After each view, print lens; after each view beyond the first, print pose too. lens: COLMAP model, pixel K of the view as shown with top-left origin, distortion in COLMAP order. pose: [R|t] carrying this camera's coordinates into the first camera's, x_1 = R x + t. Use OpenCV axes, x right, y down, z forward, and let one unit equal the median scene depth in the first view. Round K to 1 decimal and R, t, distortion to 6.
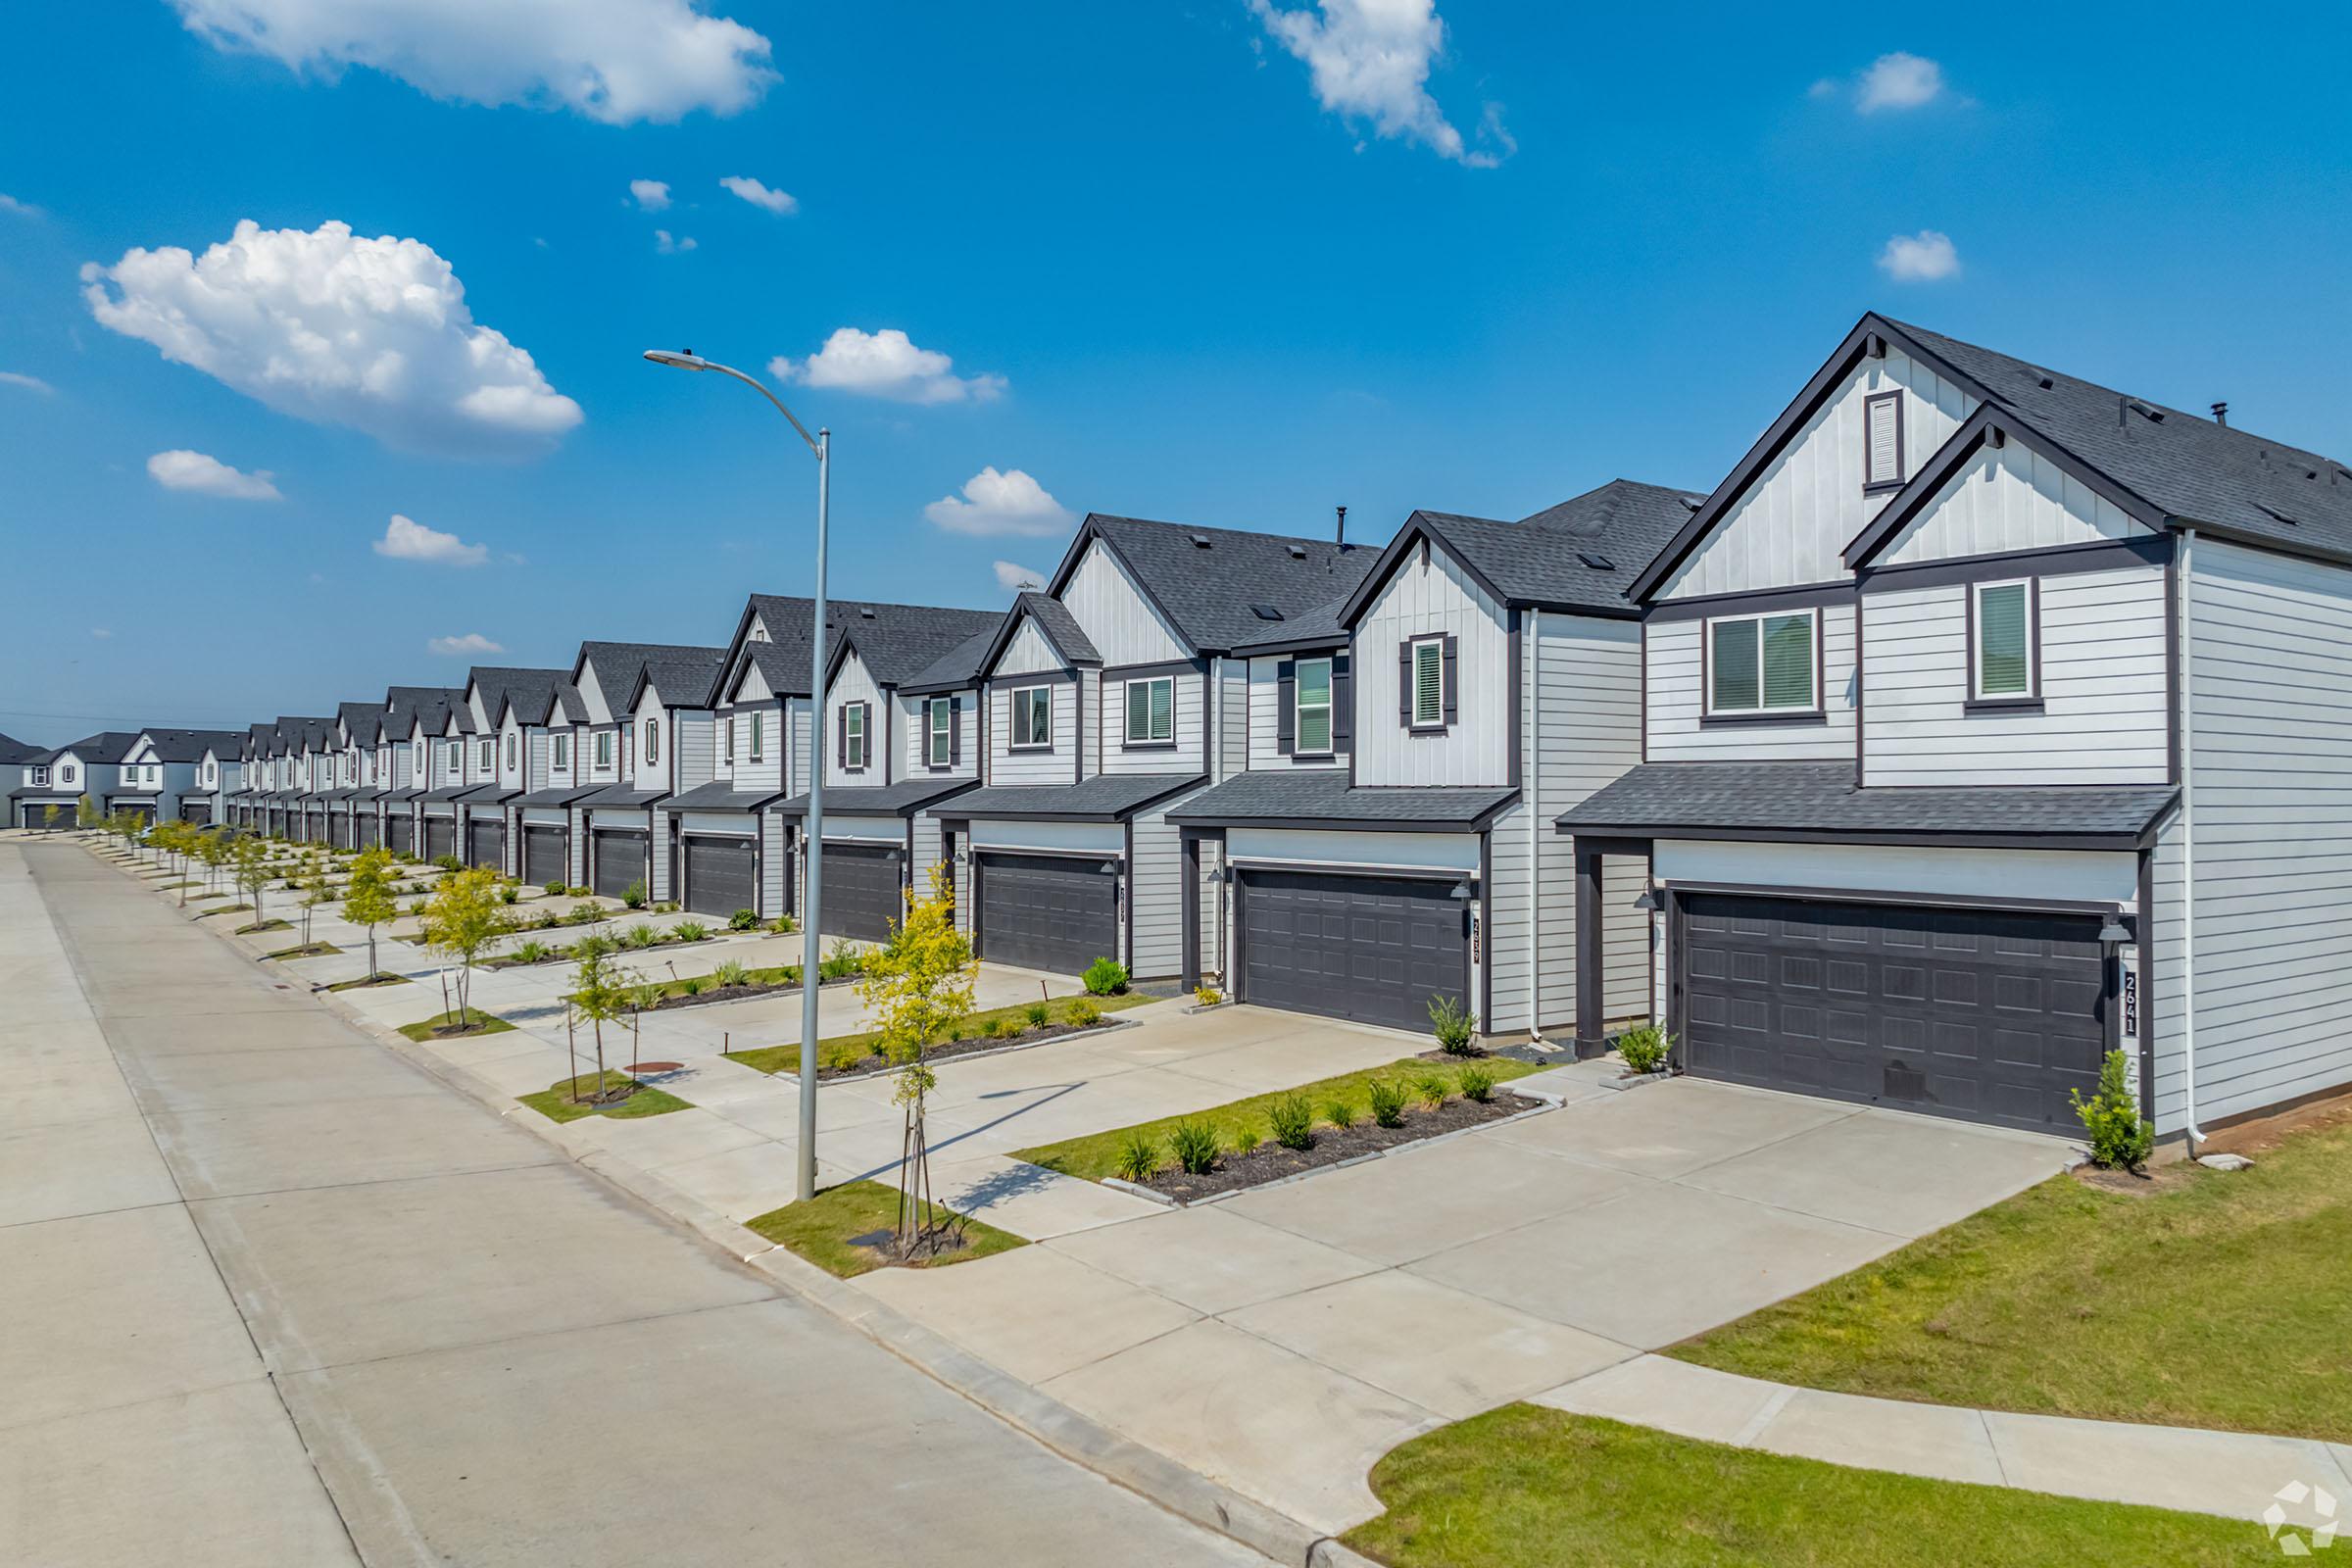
lens RADIAL K [[1645.4, 0, 1174.5], [0, 1645.4, 747.5], [0, 0, 1]] dist [-0.029894, -0.004439]
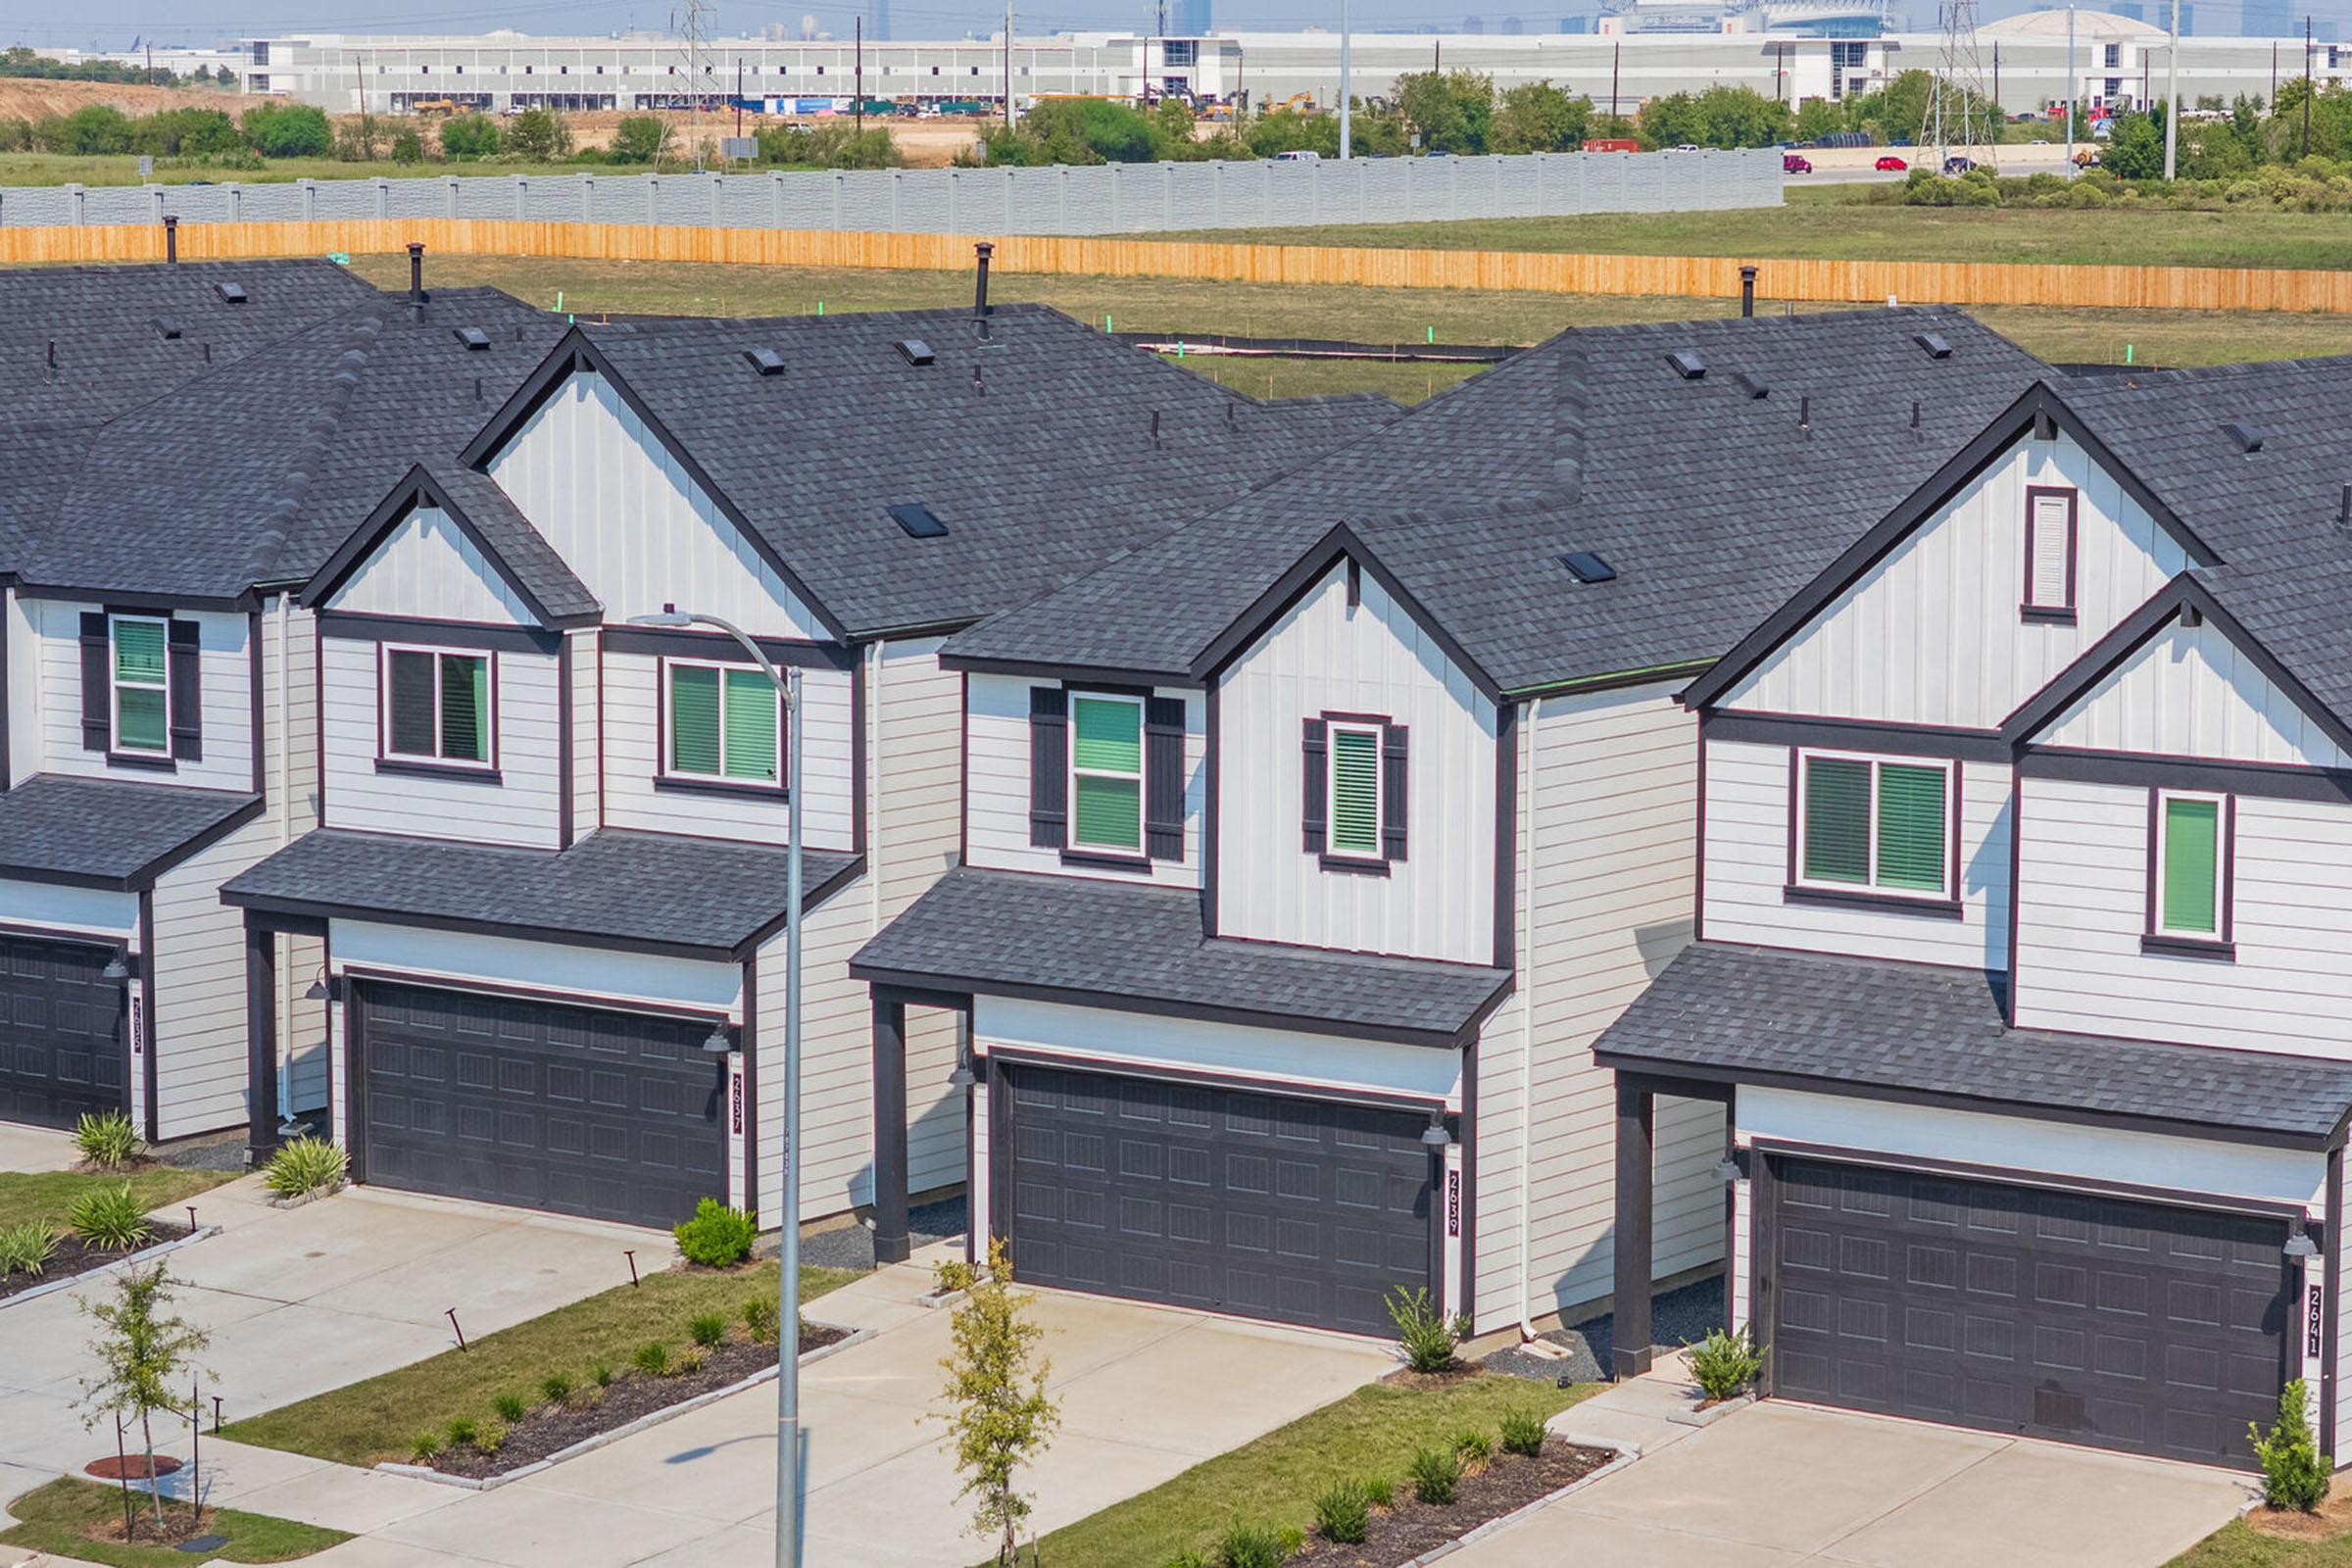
lens RADIAL K [[5753.2, 0, 1176.0], [0, 5753.2, 784.0], [0, 0, 1]] dist [-0.016976, 0.520691]
pose [[0.951198, -0.036323, 0.306435, -0.643992], [-0.009379, 0.989186, 0.146366, -0.398239], [-0.308438, -0.142097, 0.940571, -1.161868]]
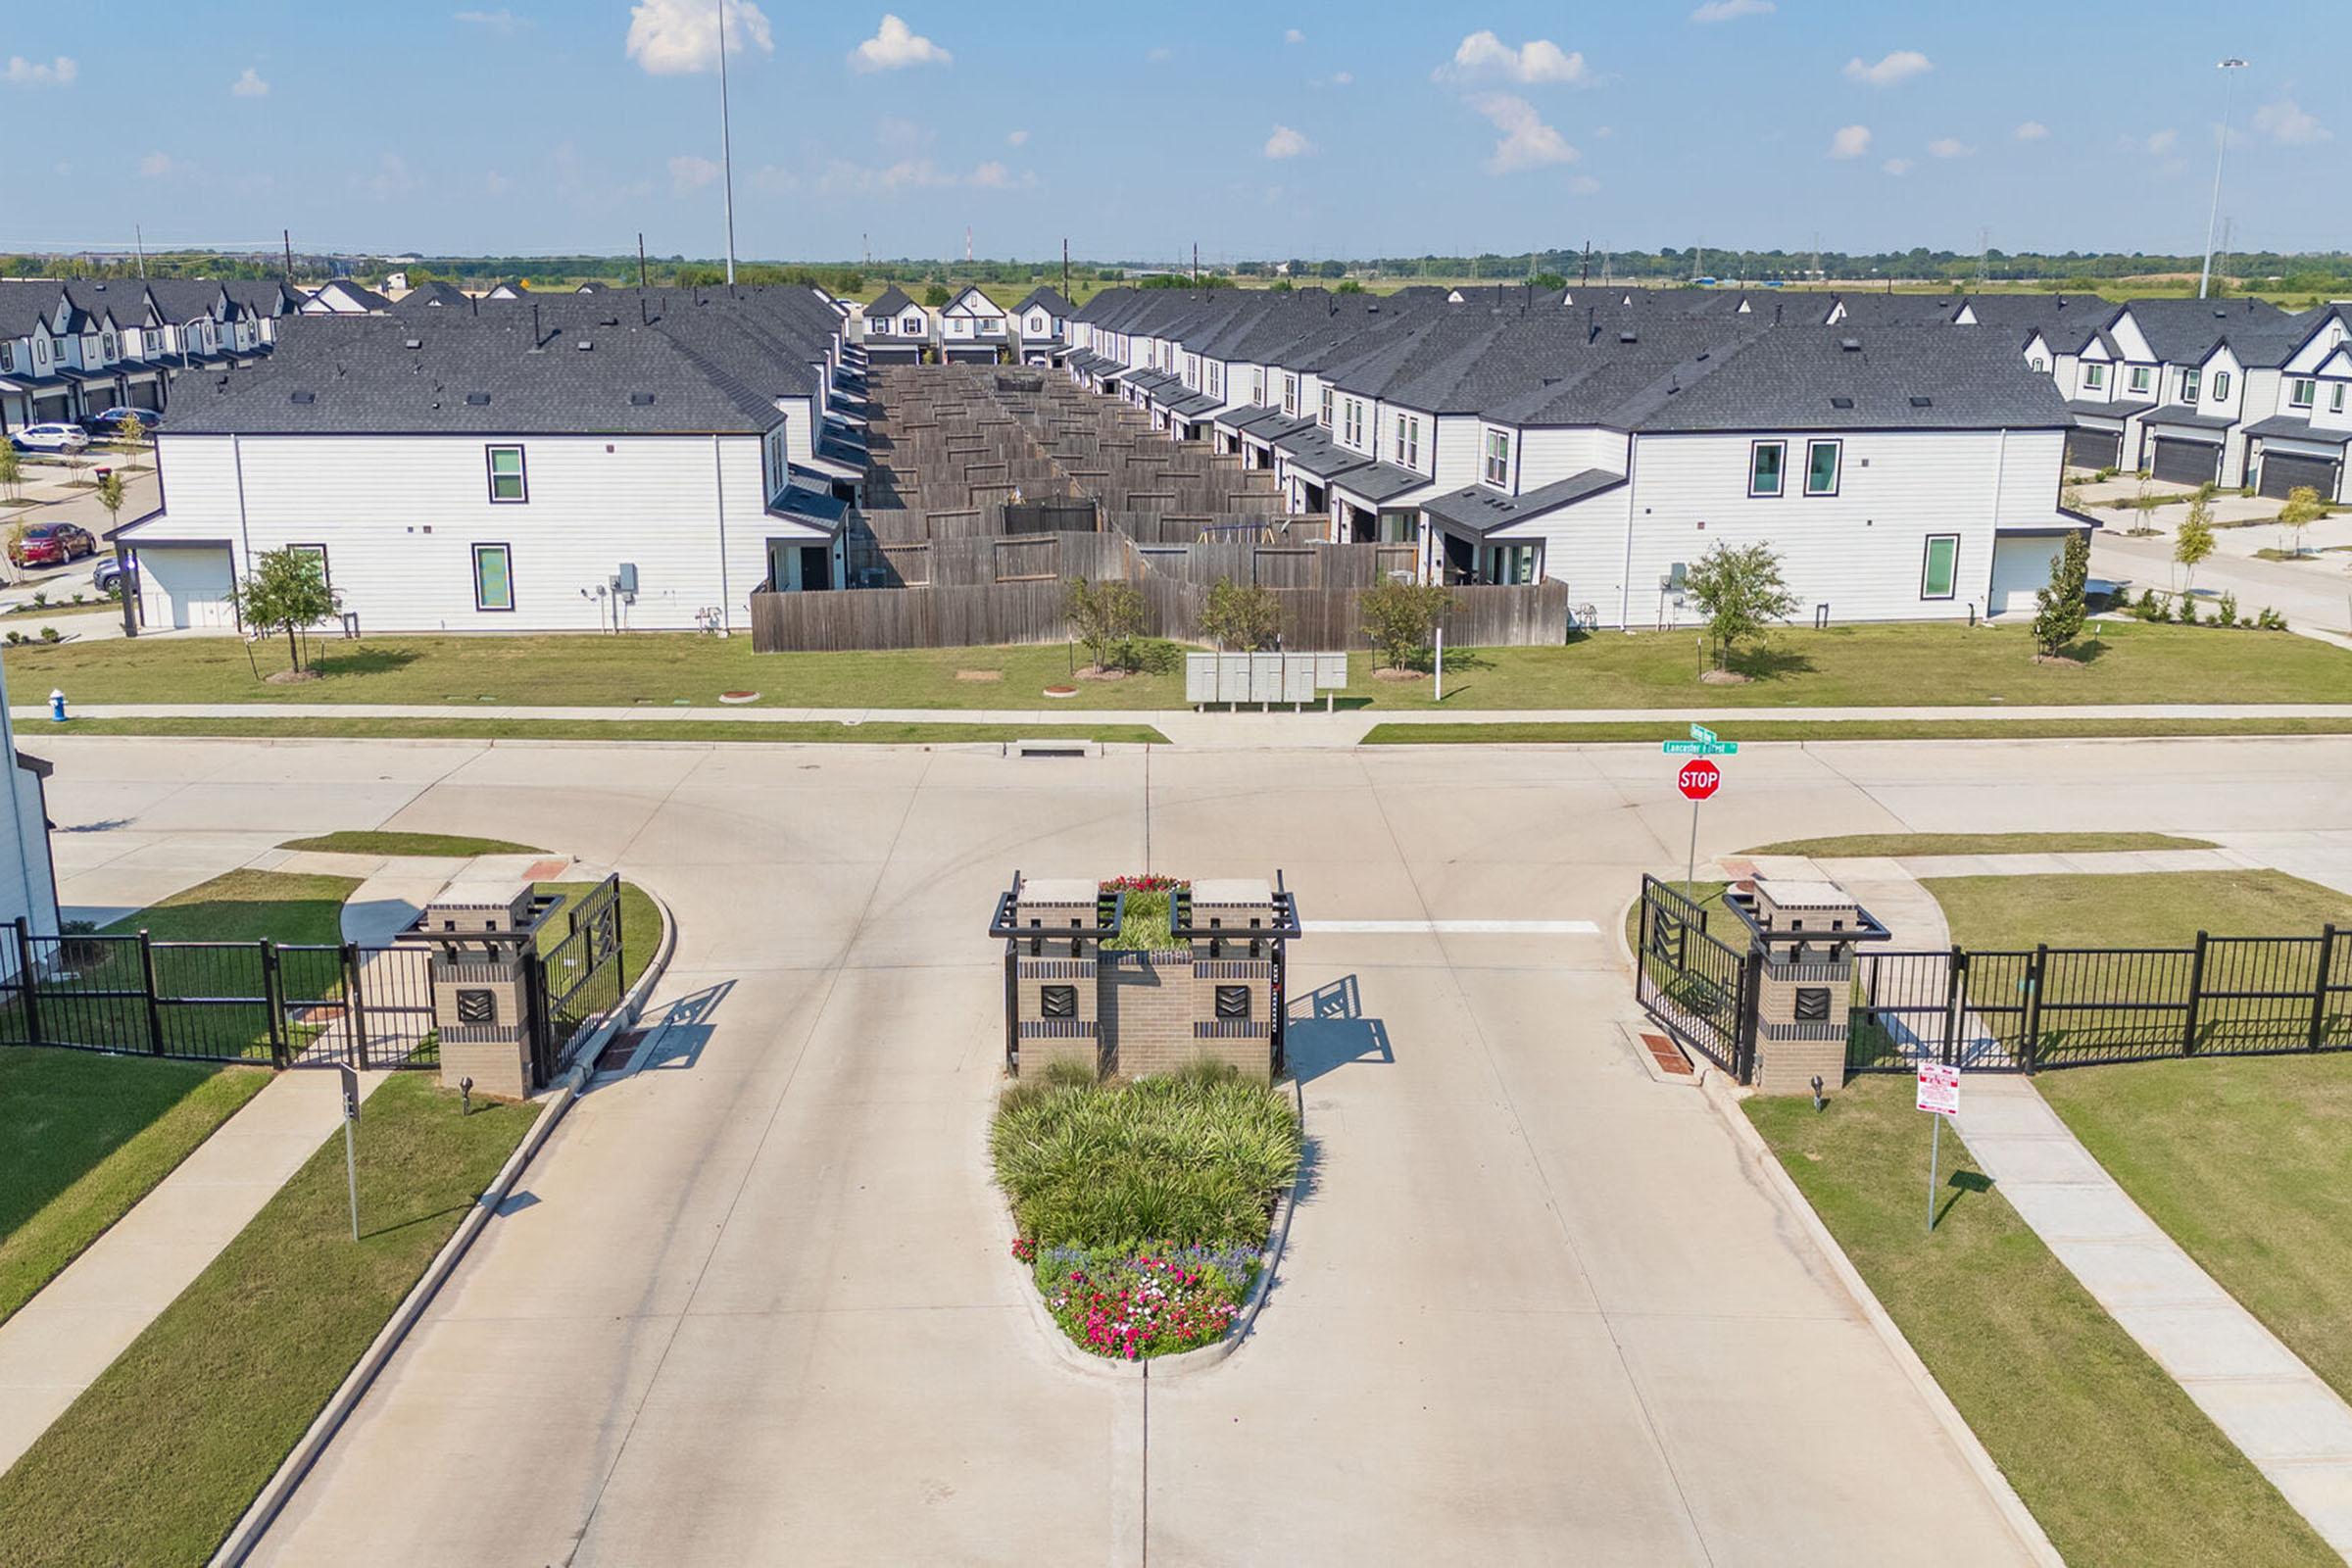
lens RADIAL K [[2020.7, 0, 1165.8], [0, 2020.7, 742.0], [0, 0, 1]] dist [0.113385, -0.146484]
pose [[0.875756, 0.117596, -0.468211, 0.359365], [0.002060, 0.968958, 0.247217, -0.425889], [0.482749, -0.217466, 0.848329, -4.259636]]
